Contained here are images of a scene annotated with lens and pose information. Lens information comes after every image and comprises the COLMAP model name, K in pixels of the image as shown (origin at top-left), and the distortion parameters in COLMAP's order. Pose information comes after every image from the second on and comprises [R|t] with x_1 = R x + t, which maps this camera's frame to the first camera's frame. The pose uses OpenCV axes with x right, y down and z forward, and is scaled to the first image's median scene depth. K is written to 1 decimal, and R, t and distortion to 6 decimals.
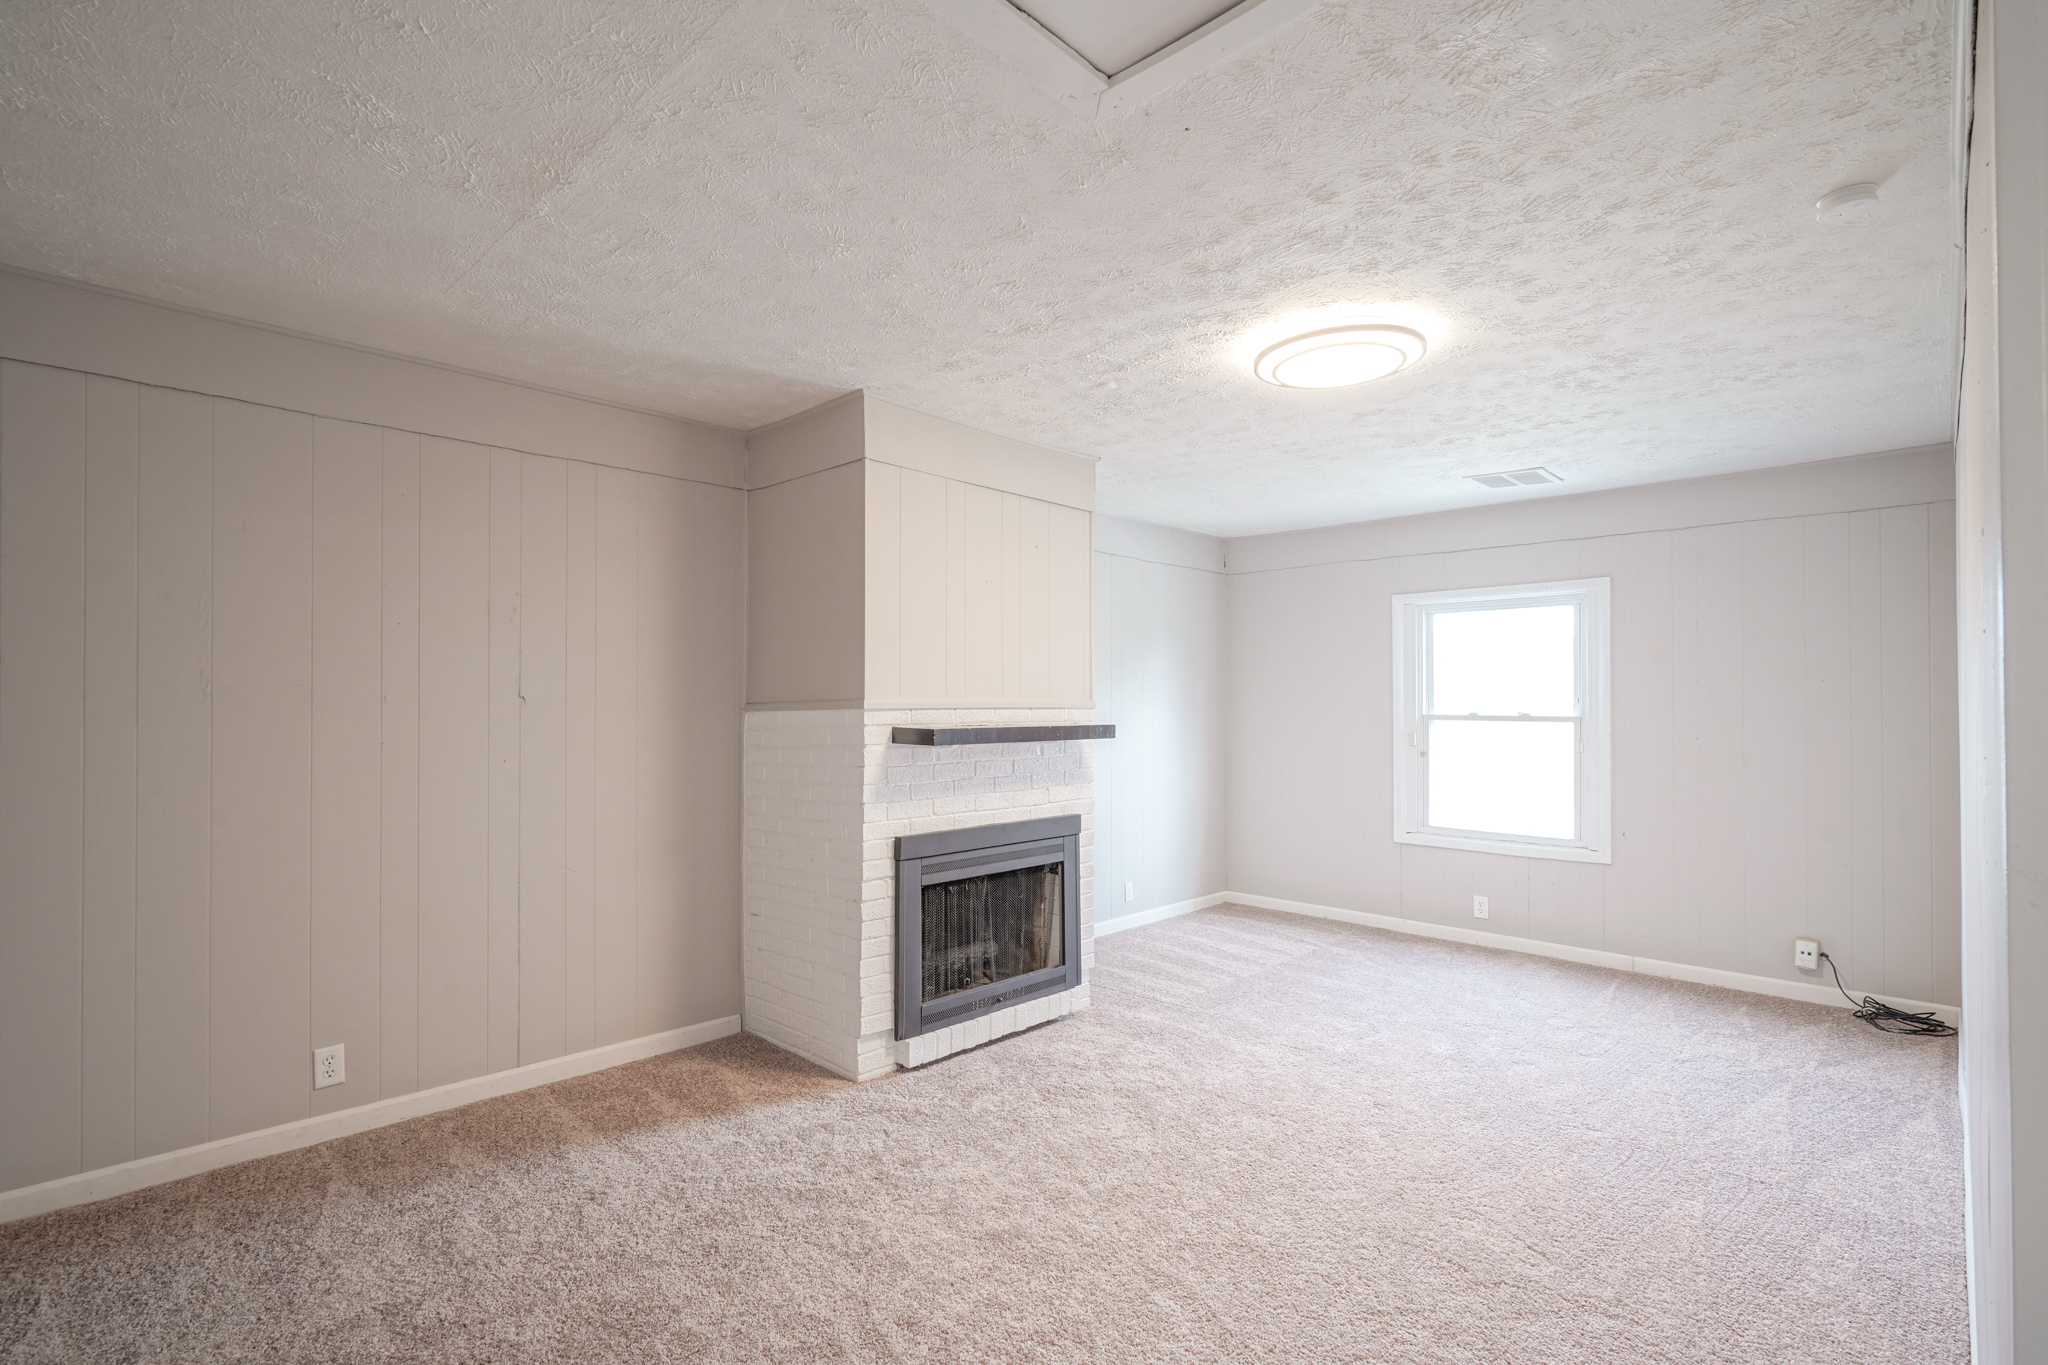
lens RADIAL K [[950.0, 0, 1024.0], [0, 950.0, 682.5], [0, 0, 1]] dist [-0.000802, 0.000399]
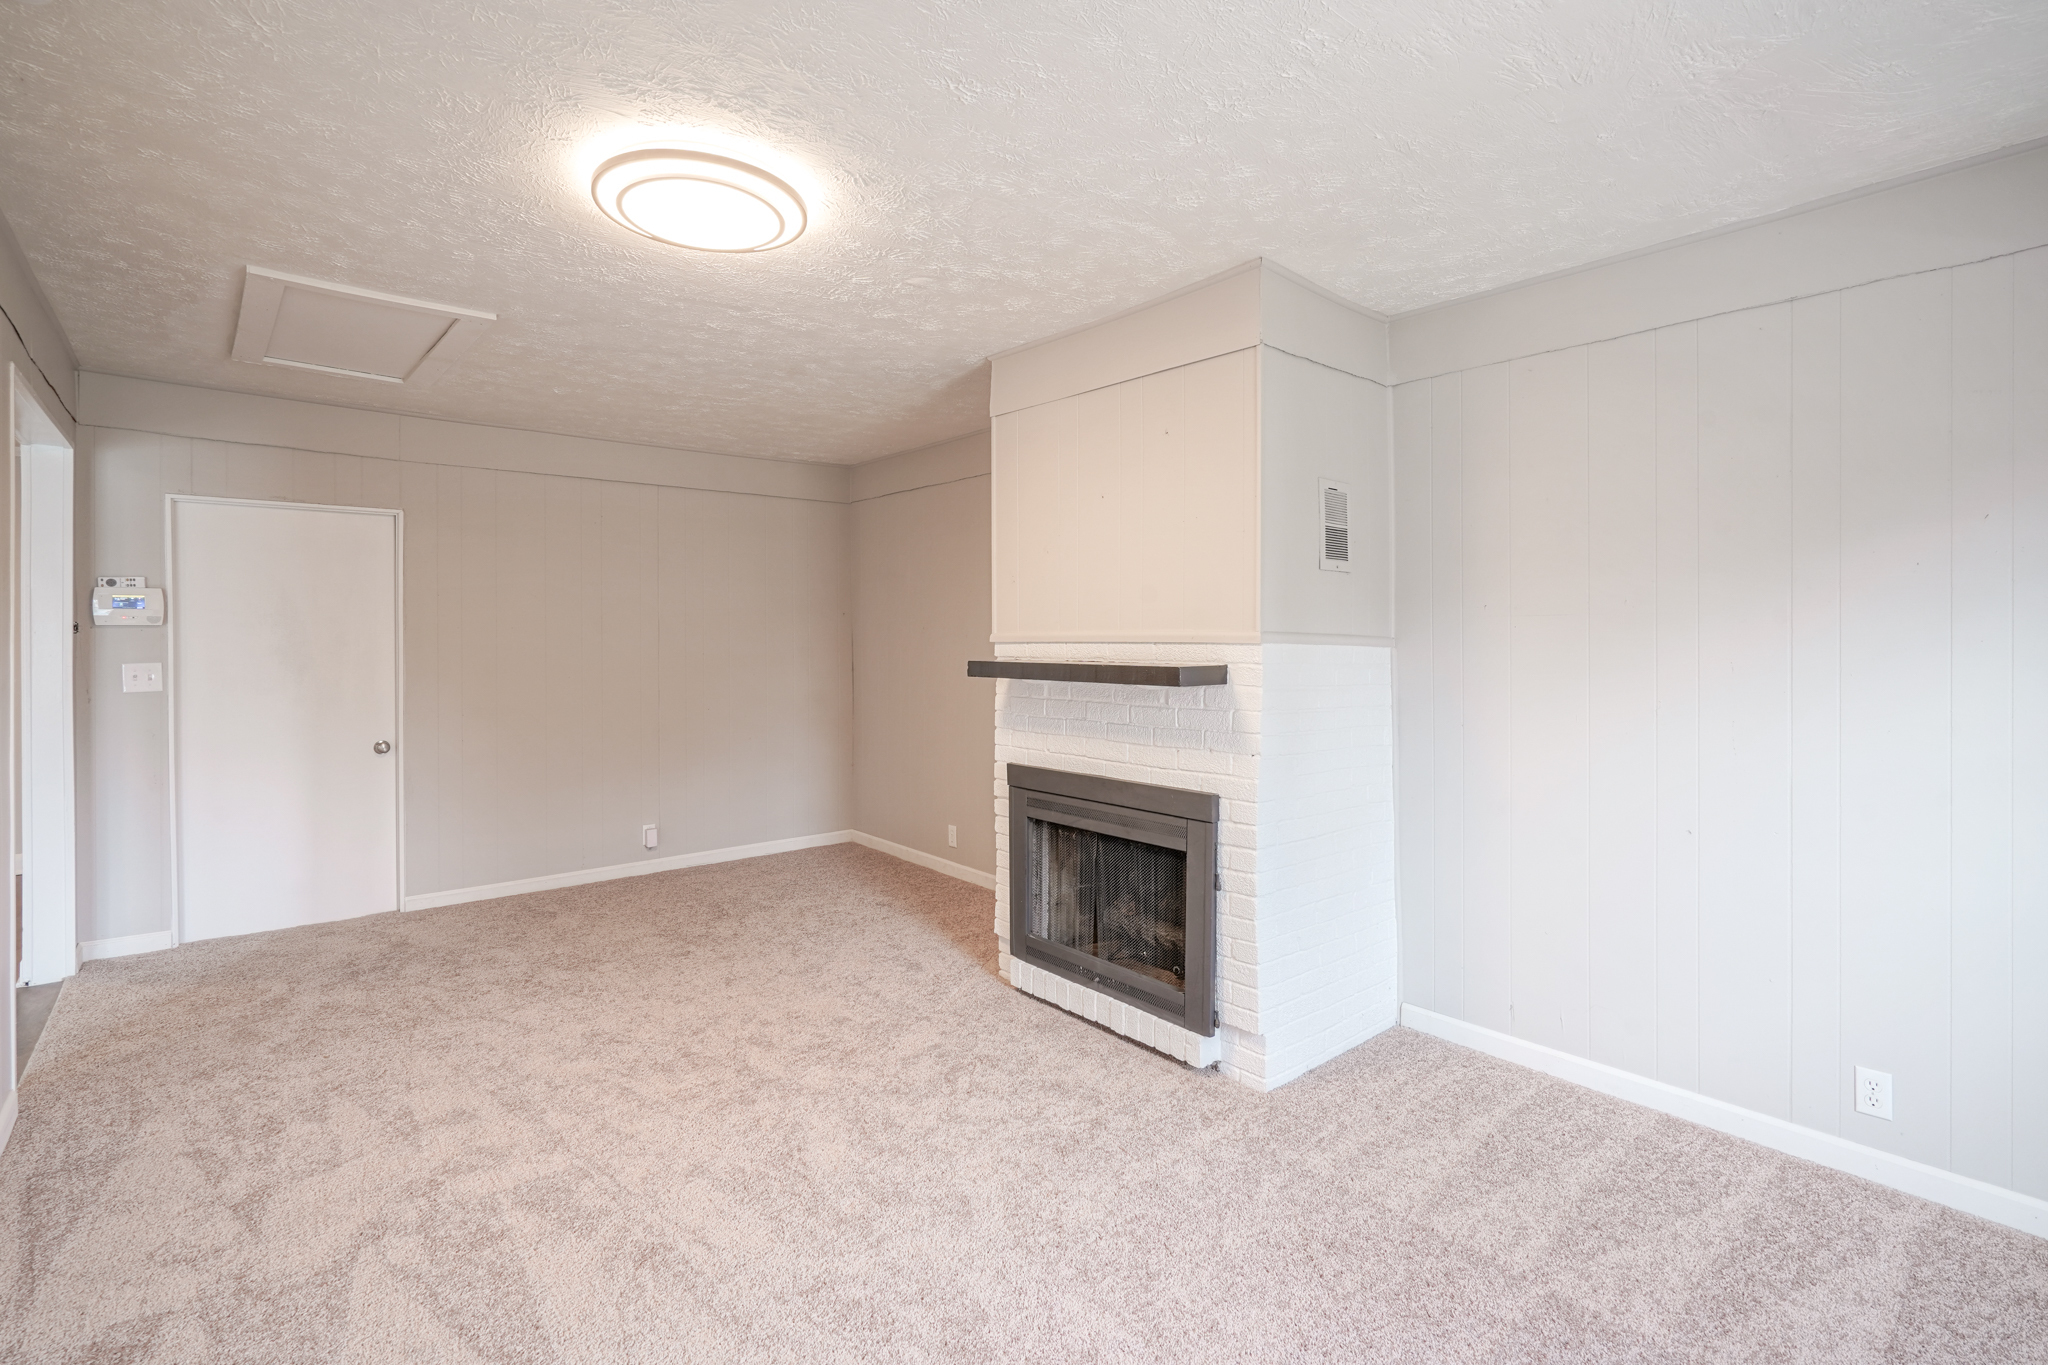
lens RADIAL K [[977.5, 0, 1028.5], [0, 977.5, 633.0], [0, 0, 1]] dist [0.000807, 0.000324]
pose [[-0.105282, -0.007845, -0.994411, 0.940386], [0.021705, 0.999713, -0.010185, 0.028265], [0.994206, -0.022656, -0.105081, 1.123791]]
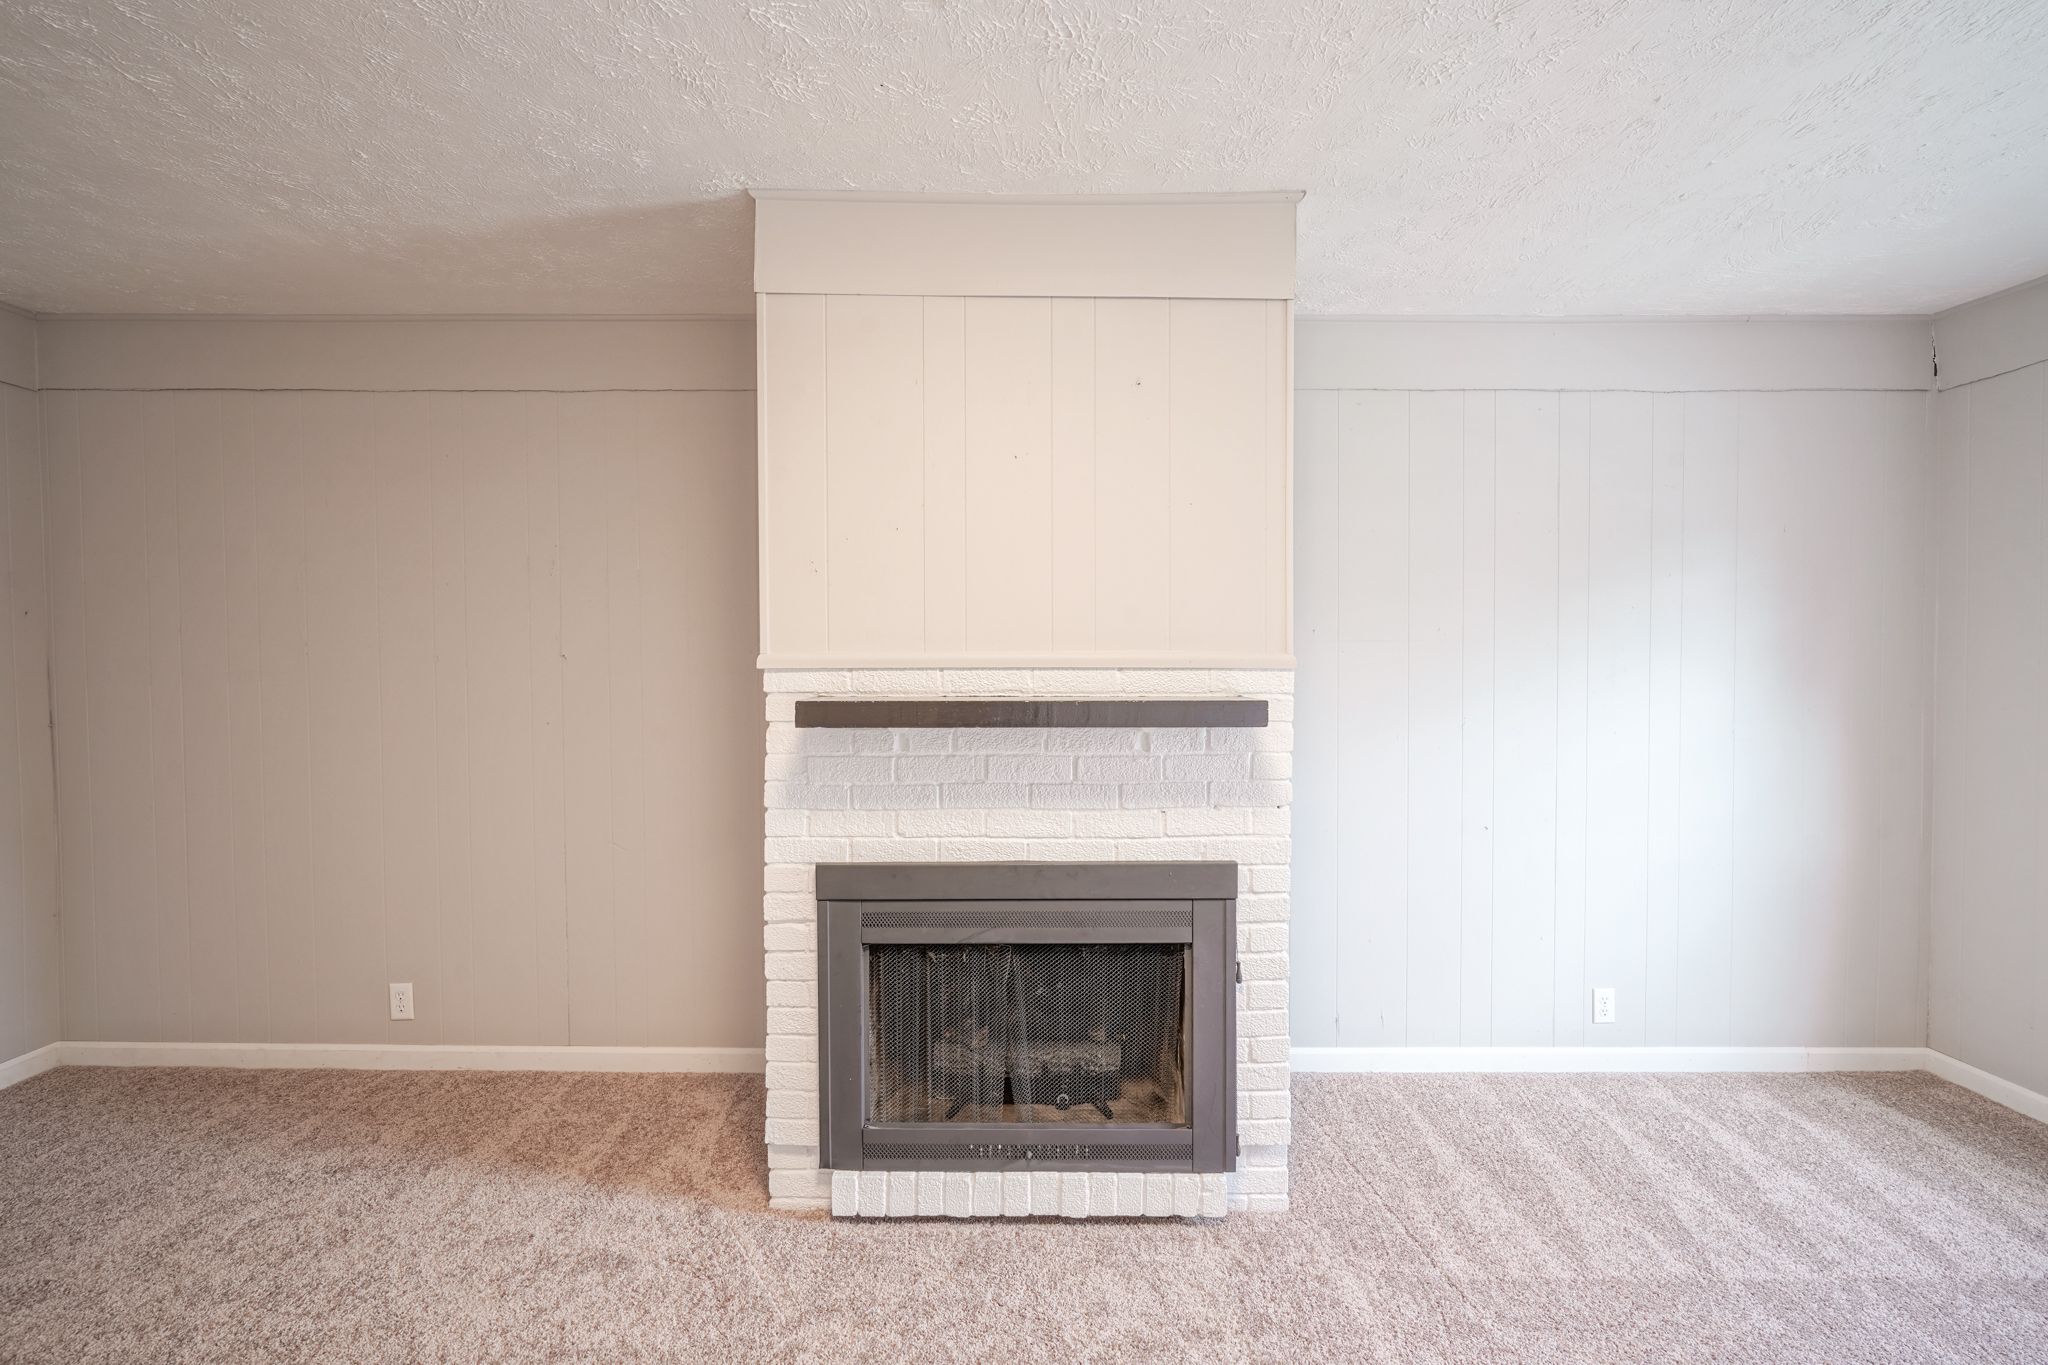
lens RADIAL K [[928.0, 0, 1024.0], [0, 928.0, 682.5], [0, 0, 1]] dist [-0.001962, -0.000005]
pose [[0.701795, 0.010752, -0.712297, 0.418491], [0.017002, 0.999348, 0.031836, 0.018699], [0.712176, -0.034453, 0.701155, 0.646572]]
